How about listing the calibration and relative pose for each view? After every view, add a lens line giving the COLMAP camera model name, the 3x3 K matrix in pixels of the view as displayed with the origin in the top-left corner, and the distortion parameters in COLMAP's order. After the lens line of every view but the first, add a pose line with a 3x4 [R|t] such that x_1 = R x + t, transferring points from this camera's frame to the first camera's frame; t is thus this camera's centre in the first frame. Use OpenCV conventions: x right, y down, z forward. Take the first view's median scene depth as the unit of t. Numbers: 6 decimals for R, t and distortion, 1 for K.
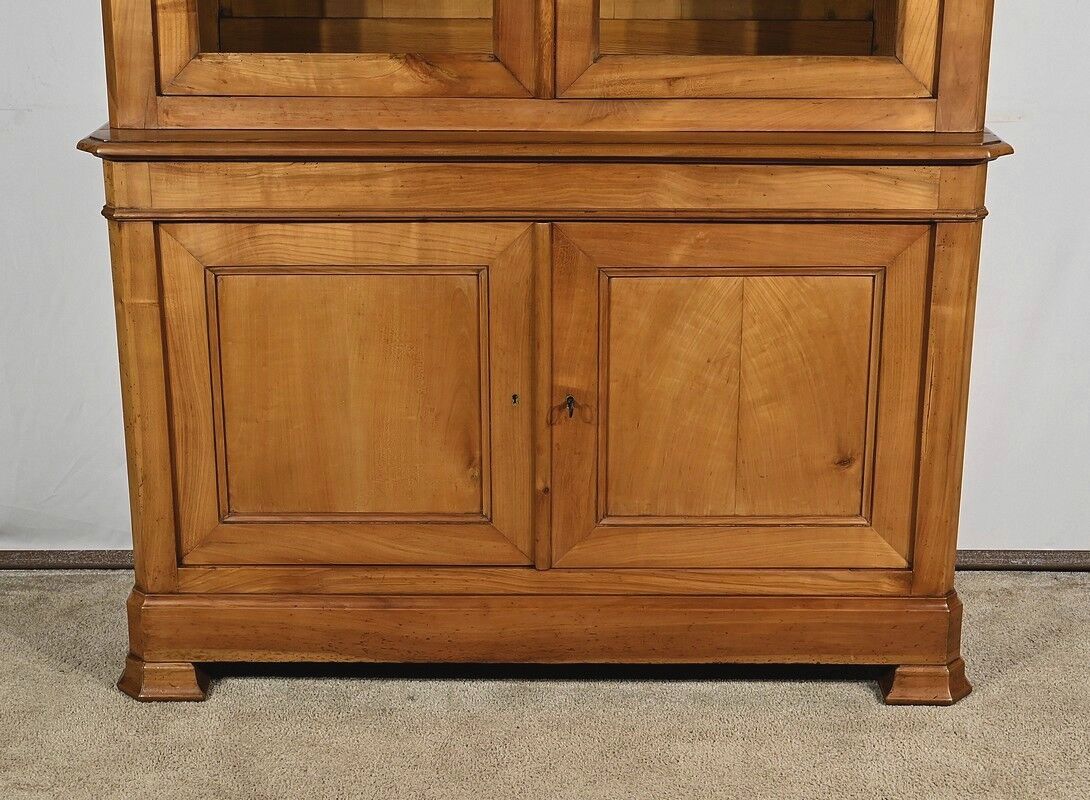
lens RADIAL K [[1874.0, 0, 533.5], [0, 1874.0, 441.4], [0, 0, 1]] dist [-0.012469, 0.081207]
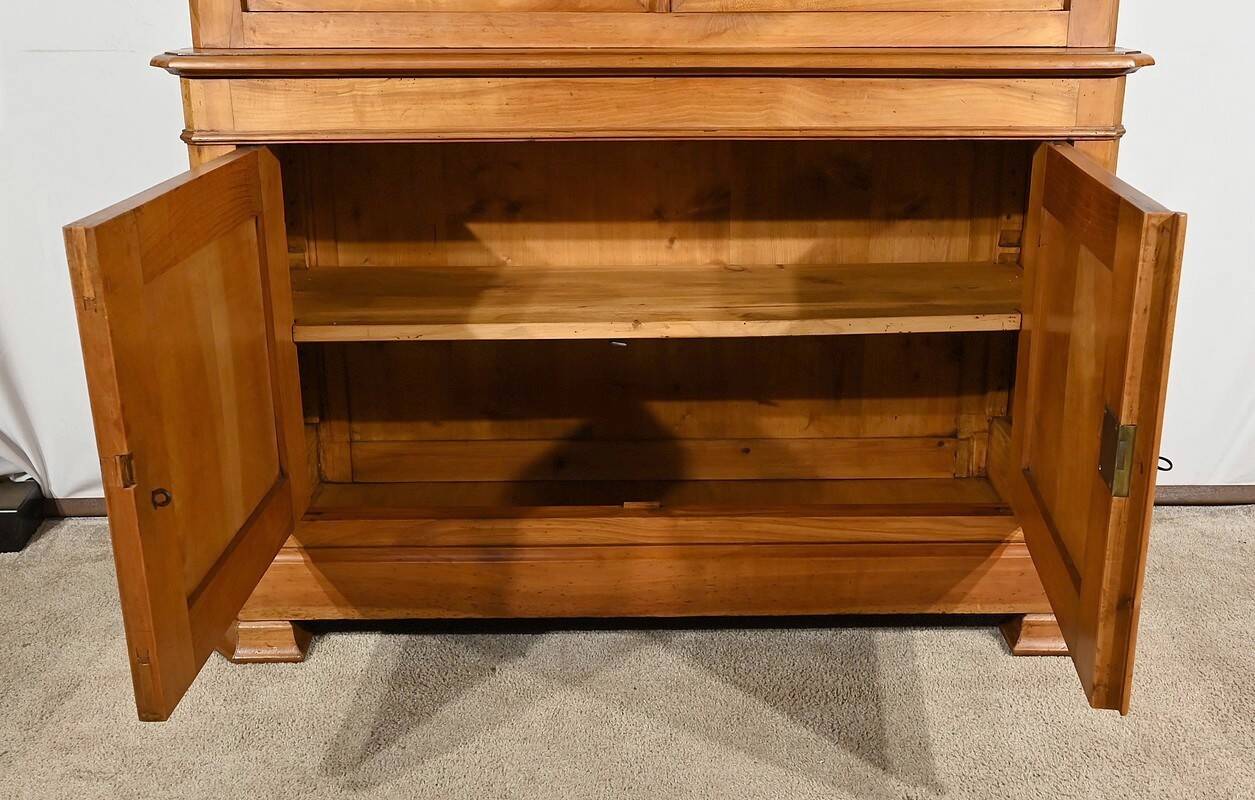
lens RADIAL K [[1076.3, 0, 670.3], [0, 1076.3, 341.0], [0, 0, 1]] dist [0.032773, -0.069265]
pose [[0.999444, -0.005428, 0.032902, -0.007213], [0.008057, 0.996736, -0.080327, 0.023136], [-0.032359, 0.080547, 0.996225, 0.456358]]
